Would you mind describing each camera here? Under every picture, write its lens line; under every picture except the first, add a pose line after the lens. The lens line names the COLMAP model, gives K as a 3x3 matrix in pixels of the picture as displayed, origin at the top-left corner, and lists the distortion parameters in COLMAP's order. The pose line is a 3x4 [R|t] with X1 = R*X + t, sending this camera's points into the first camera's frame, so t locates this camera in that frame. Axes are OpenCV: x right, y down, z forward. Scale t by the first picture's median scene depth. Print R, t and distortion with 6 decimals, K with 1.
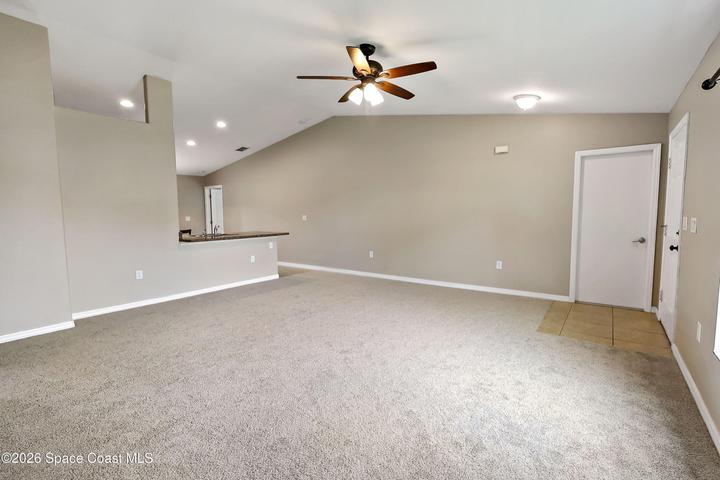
lens RADIAL K [[331.1, 0, 358.6], [0, 331.1, 240.2], [0, 0, 1]] dist [0.000176, 0.001761]
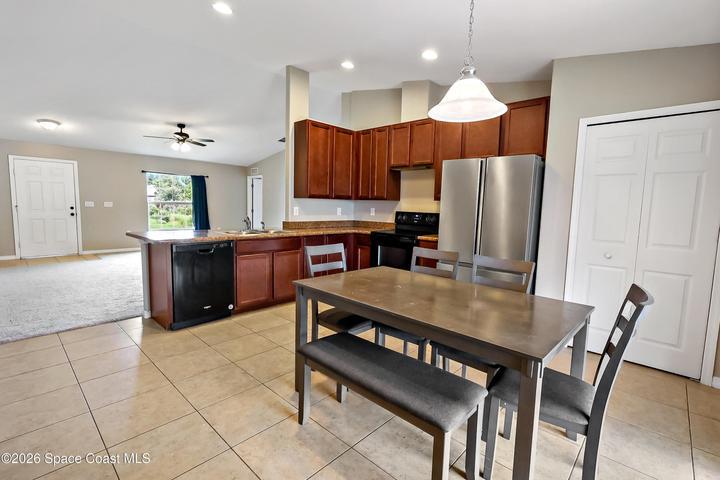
lens RADIAL K [[331.1, 0, 360.8], [0, 331.1, 237.9], [0, 0, 1]] dist [0.000176, 0.001761]
pose [[-0.996386, -0.021284, 0.082237, -1.010686], [-0.006464, 0.984291, 0.176436, -0.185662], [-0.084700, 0.175266, -0.980871, 2.408816]]
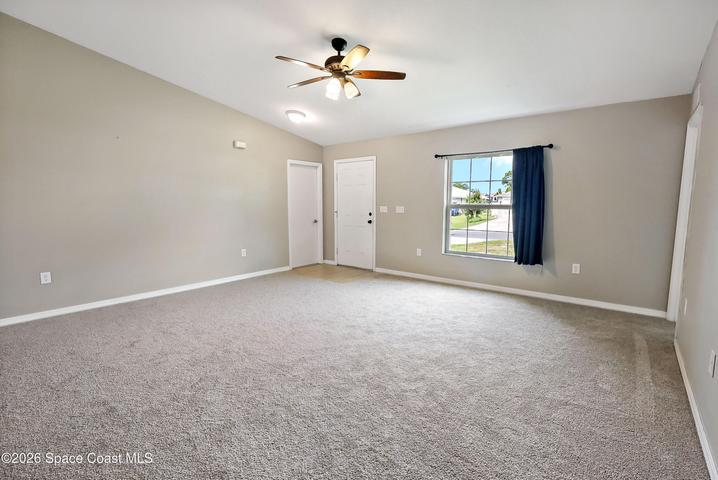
lens RADIAL K [[351.5, 0, 356.7], [0, 351.5, 241.8], [0, 0, 1]] dist [0.003957, 0.000056]
pose [[0.037818, -0.102336, 0.994031, -0.886972], [0.081322, 0.991758, 0.099008, -0.055477], [-0.995970, 0.077092, 0.045829, 0.740792]]
